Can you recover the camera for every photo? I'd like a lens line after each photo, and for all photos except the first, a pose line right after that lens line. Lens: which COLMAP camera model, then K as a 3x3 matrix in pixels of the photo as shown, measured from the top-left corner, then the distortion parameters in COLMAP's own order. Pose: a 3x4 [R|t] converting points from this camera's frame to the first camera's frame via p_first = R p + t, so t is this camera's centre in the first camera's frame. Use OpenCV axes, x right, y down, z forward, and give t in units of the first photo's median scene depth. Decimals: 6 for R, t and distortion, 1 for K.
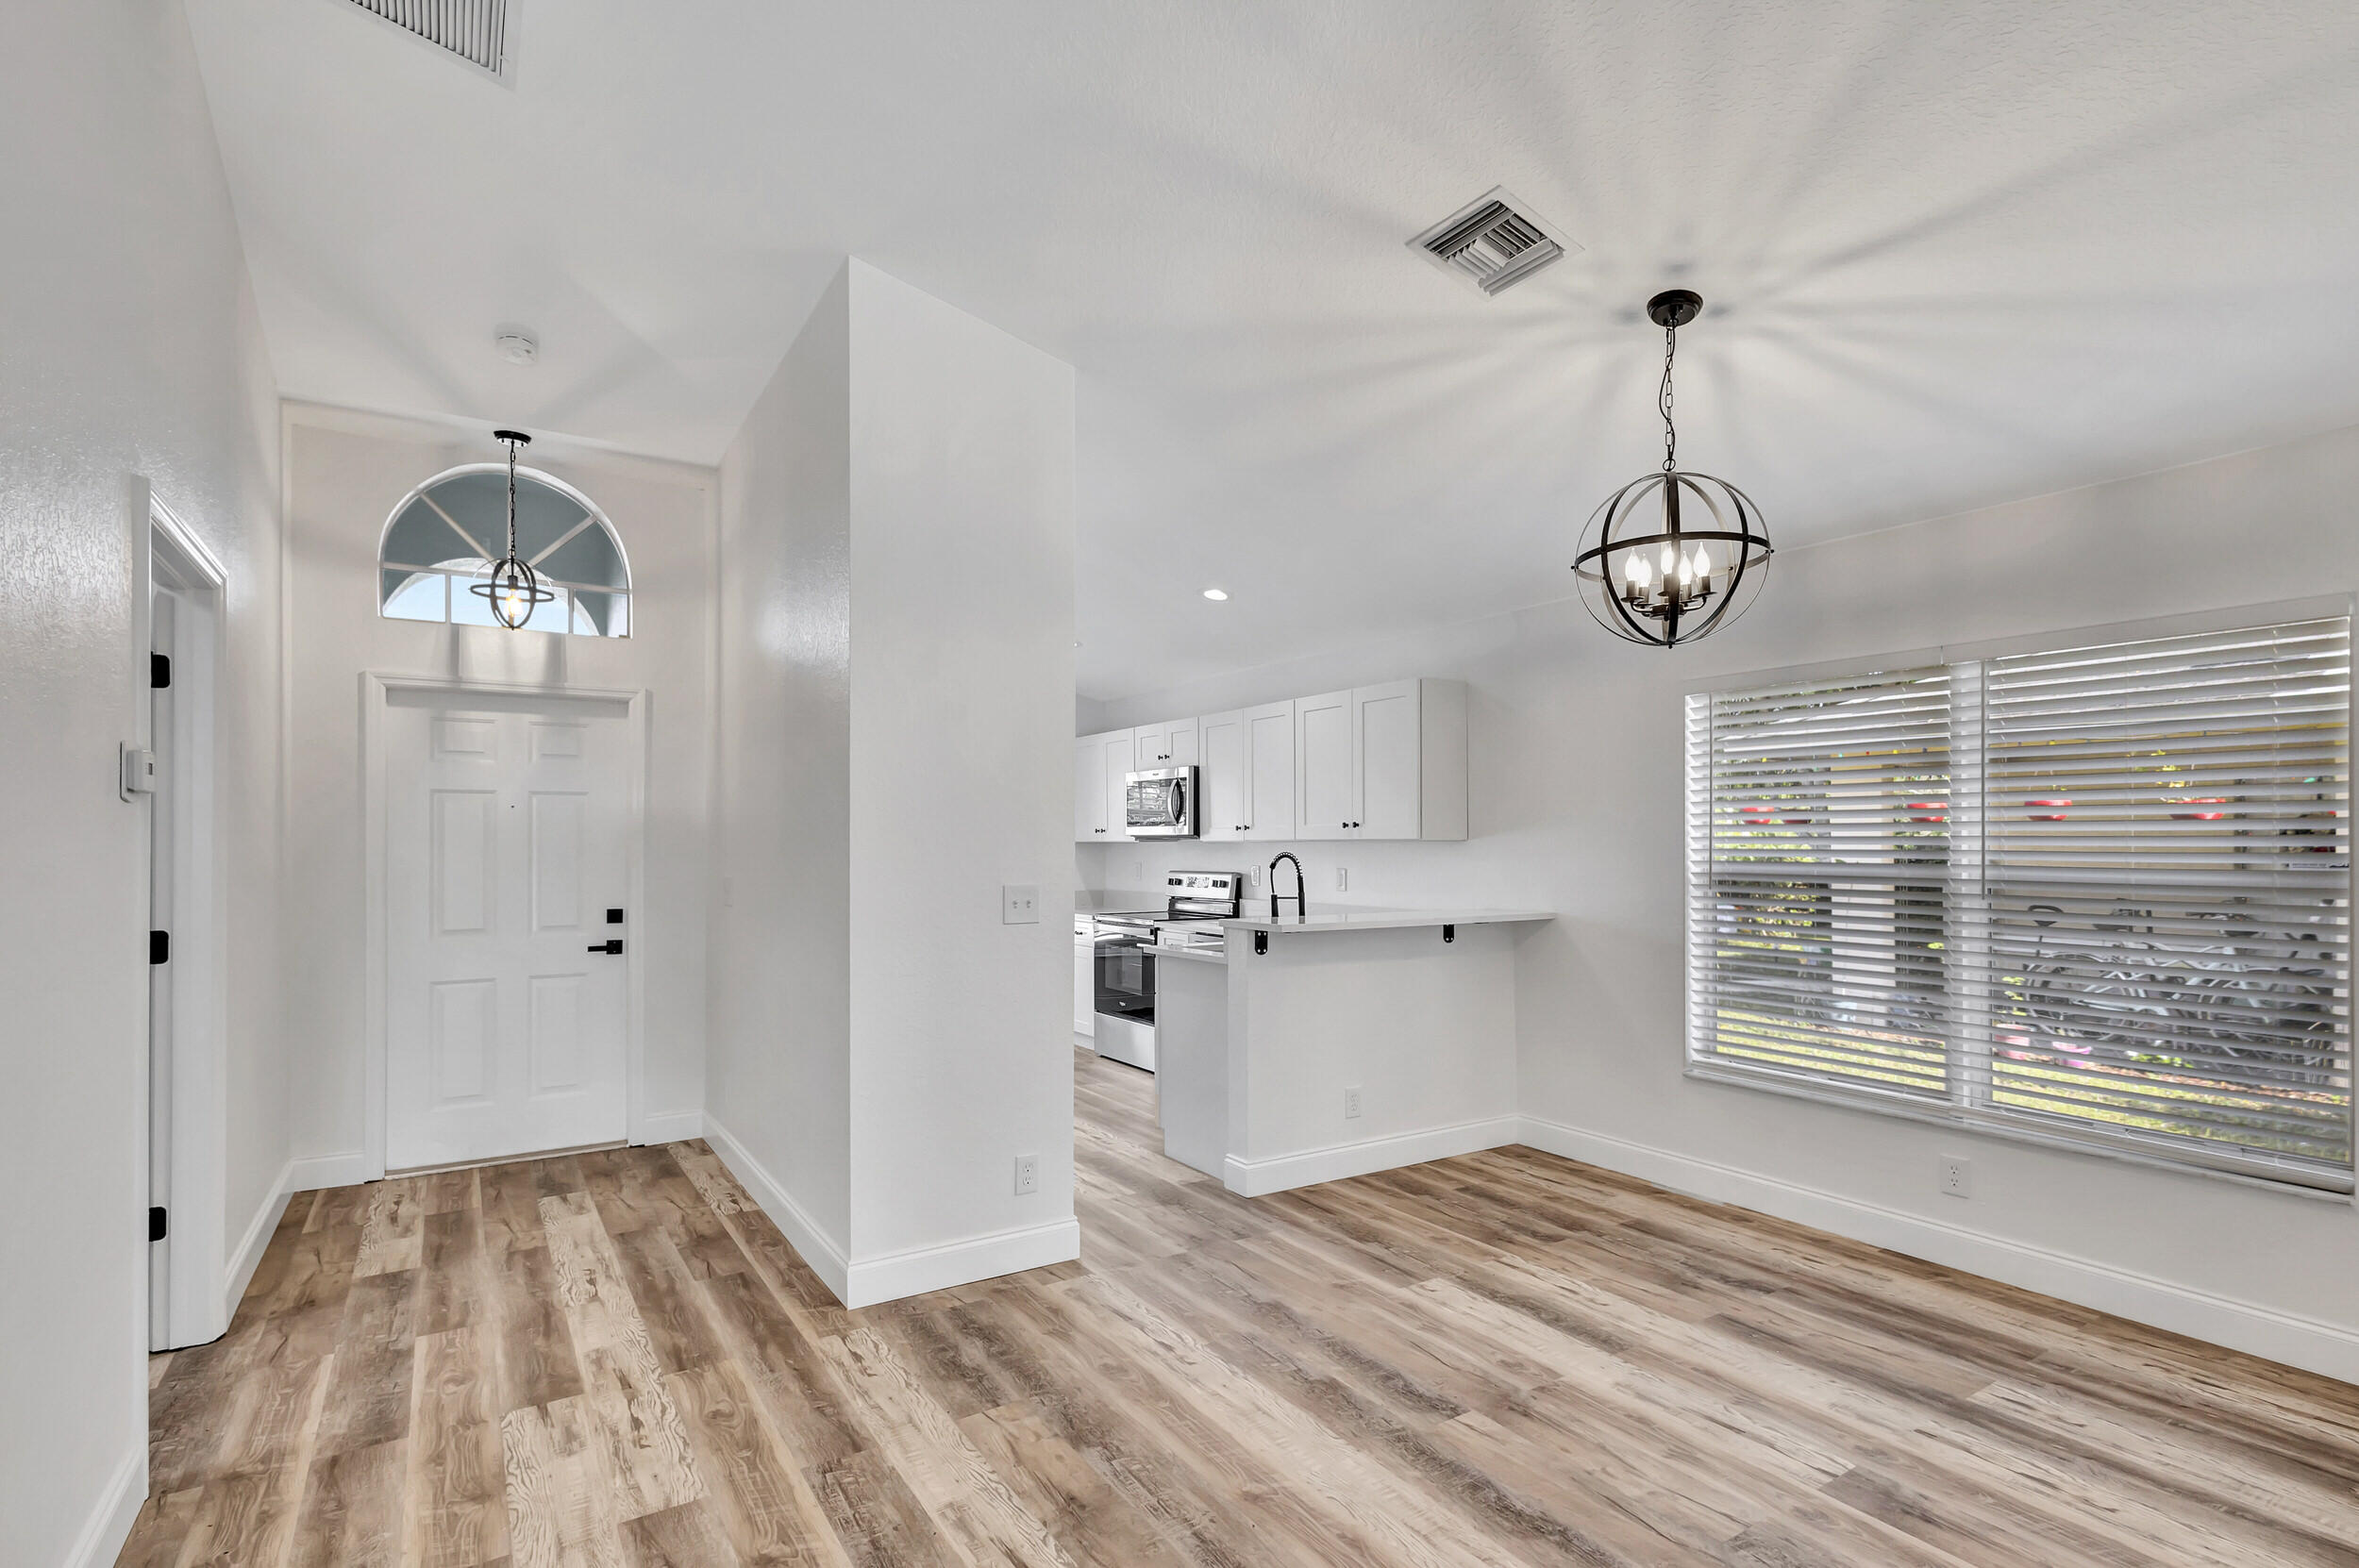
lens RADIAL K [[1105.1, 0, 1180.4], [0, 1105.1, 831.1], [0, 0, 1]] dist [0.013845, -0.002768]
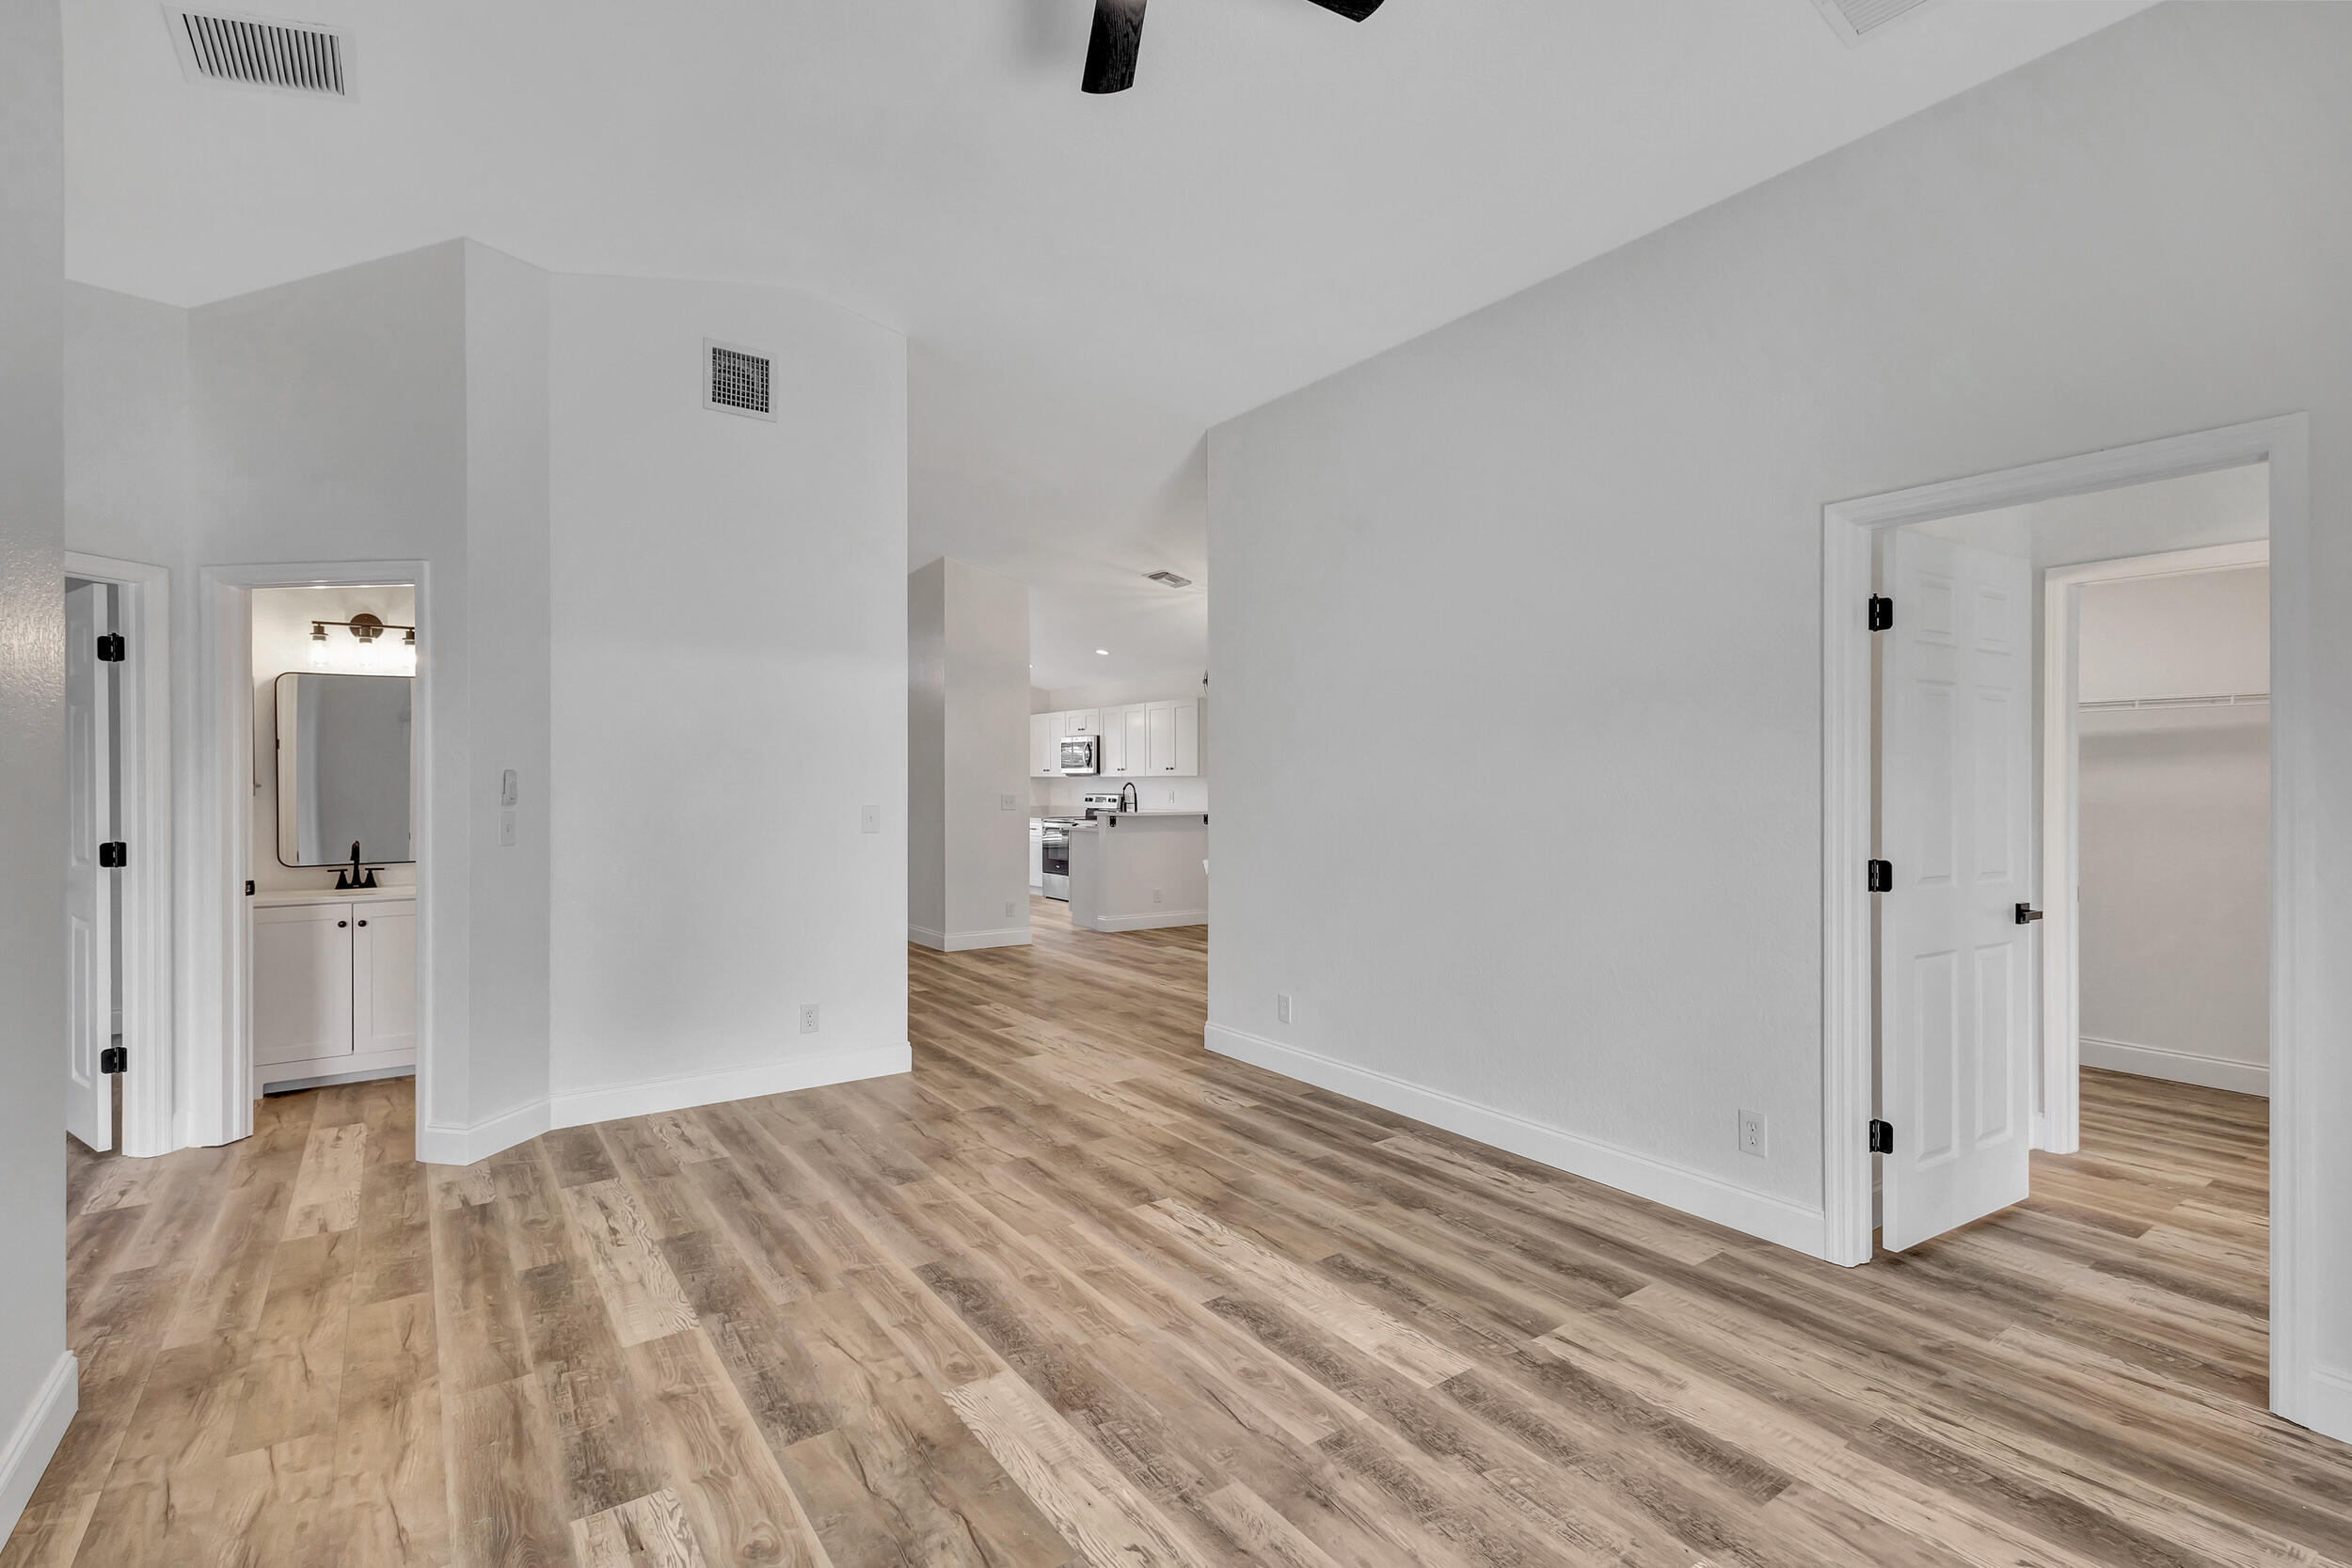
lens RADIAL K [[1101.8, 0, 1179.8], [0, 1101.8, 775.0], [0, 0, 1]] dist [0.013845, -0.002768]
pose [[0.999286, 0.003519, 0.037607, 0.130448], [-0.003839, 0.999957, 0.008451, -0.015754], [-0.037575, -0.008590, 0.999257, -1.310023]]
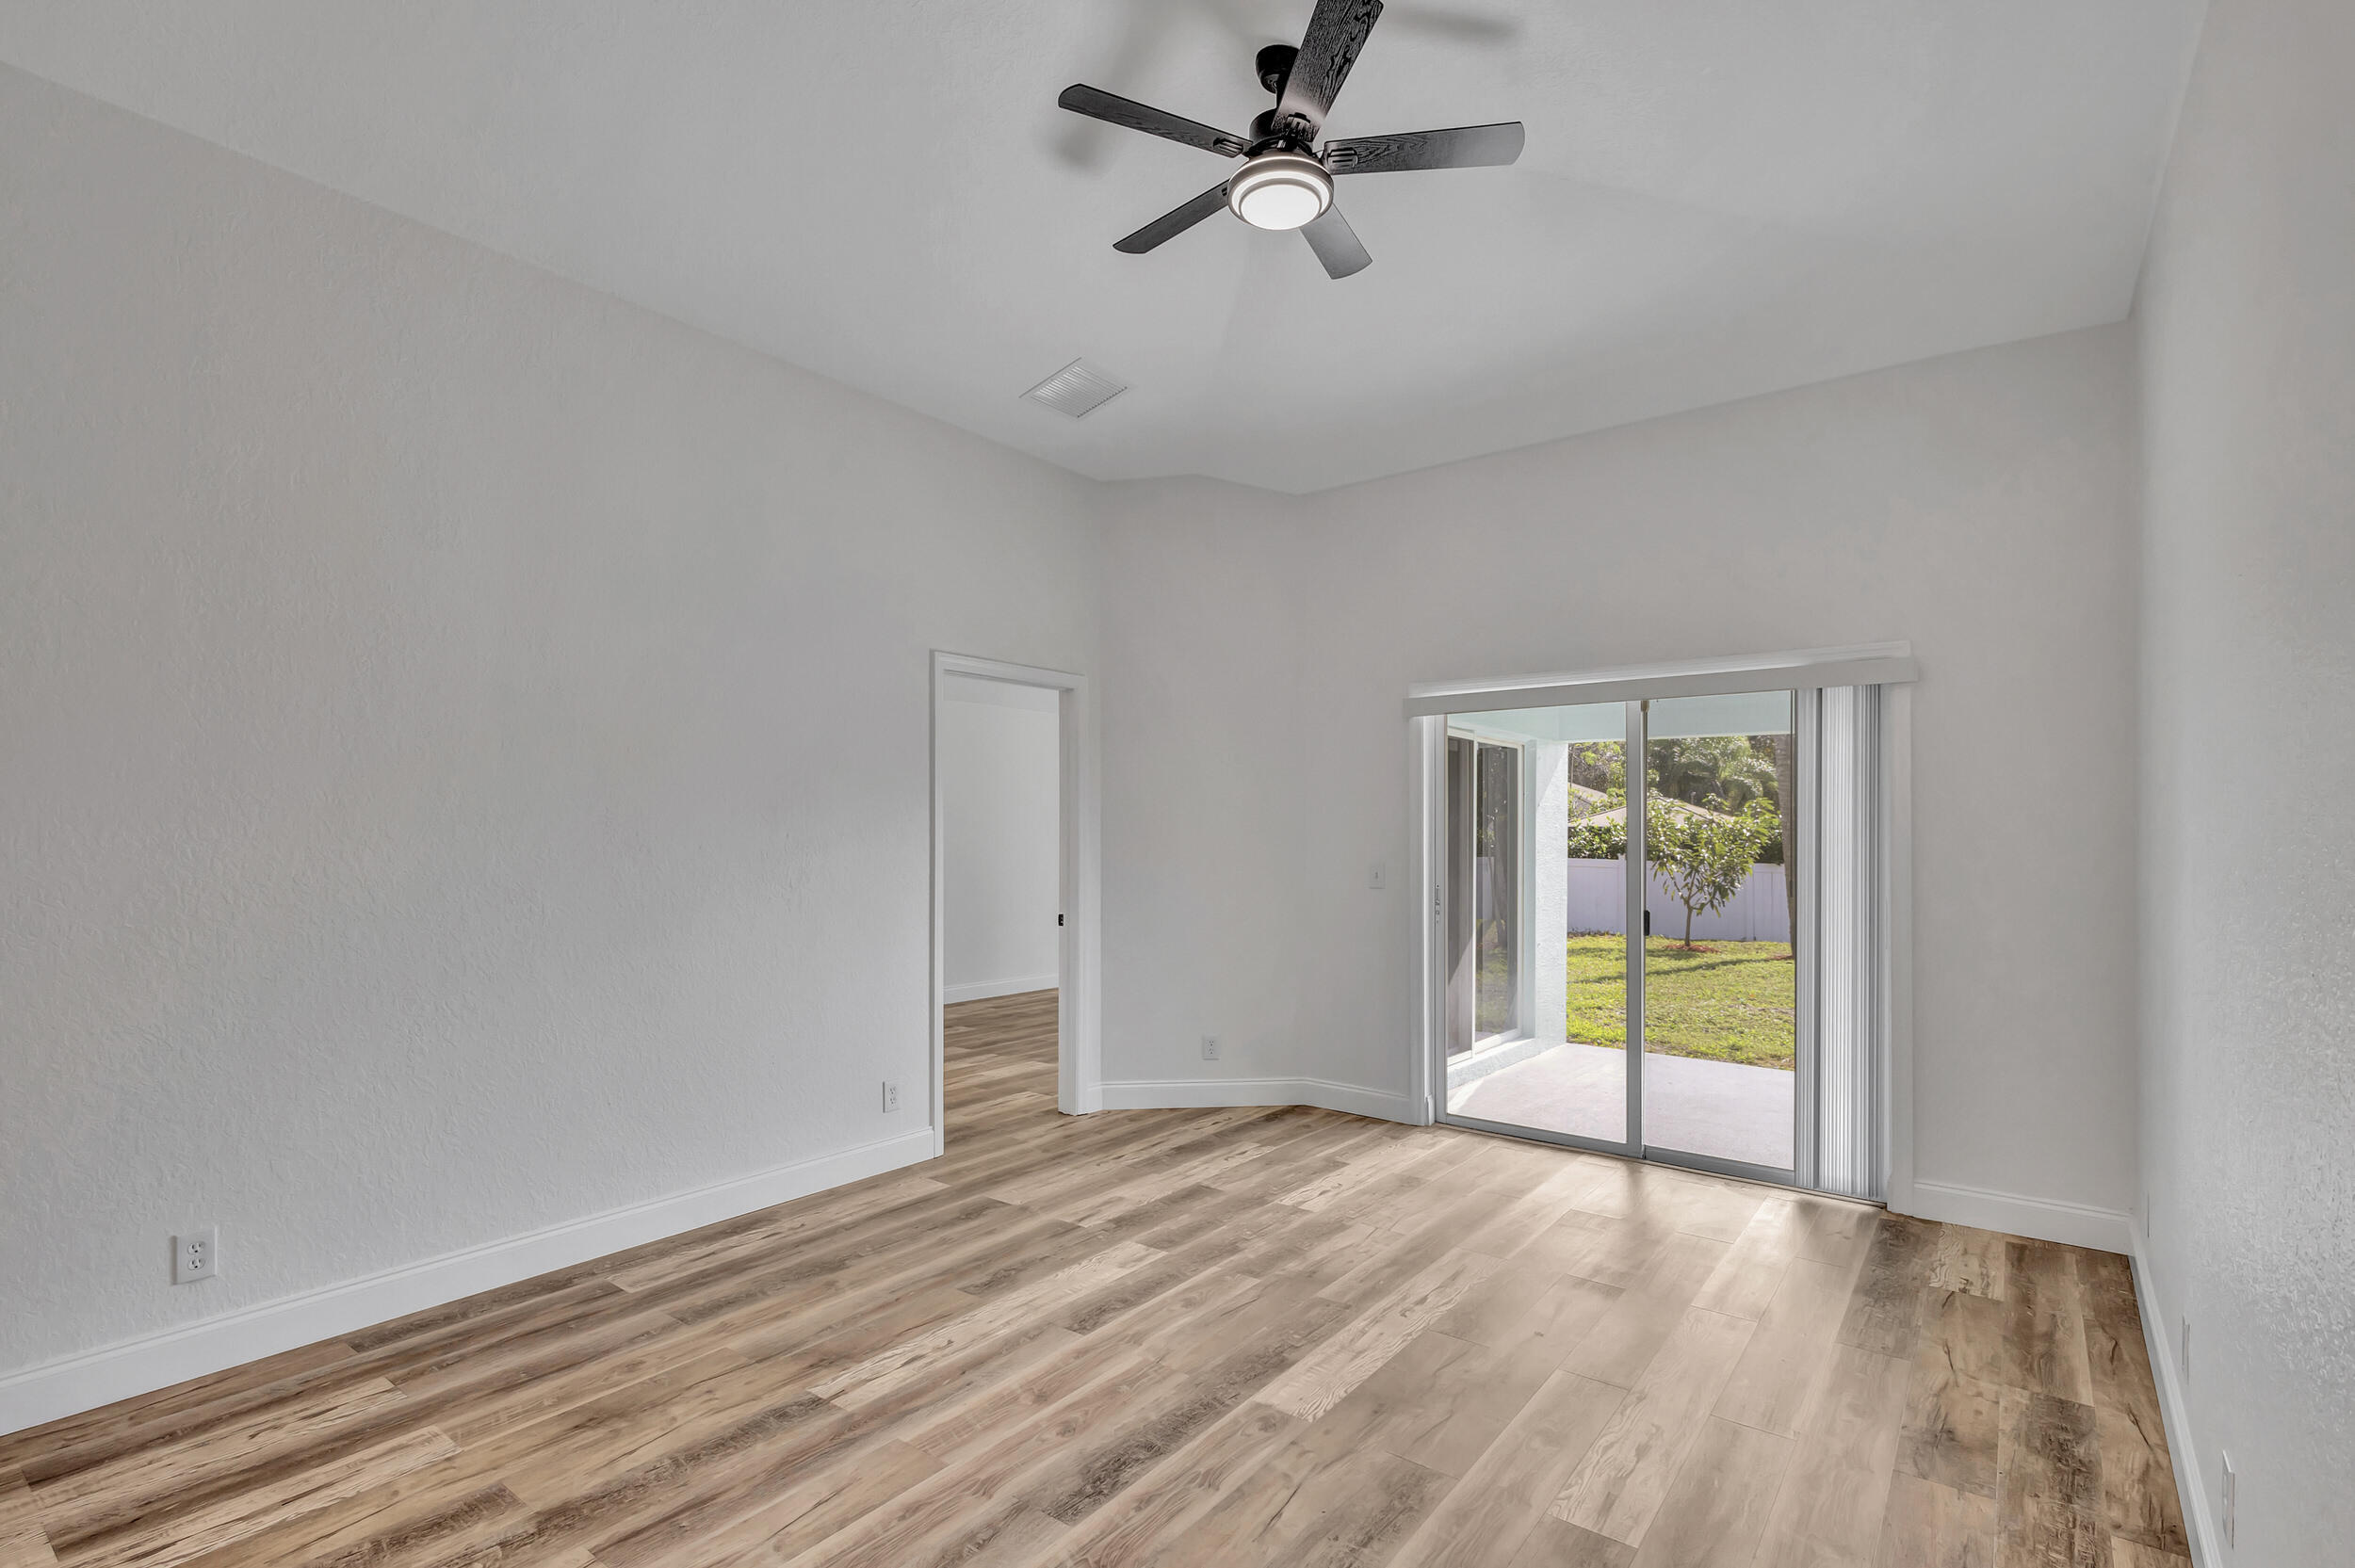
lens RADIAL K [[1103.2, 0, 1171.8], [0, 1103.2, 867.5], [0, 0, 1]] dist [0.013845, -0.002768]
pose [[-0.335069, -0.026636, 0.941817, -0.534019], [-0.012756, 0.999637, 0.023733, -0.005213], [-0.942107, -0.004061, -0.335287, -0.420665]]
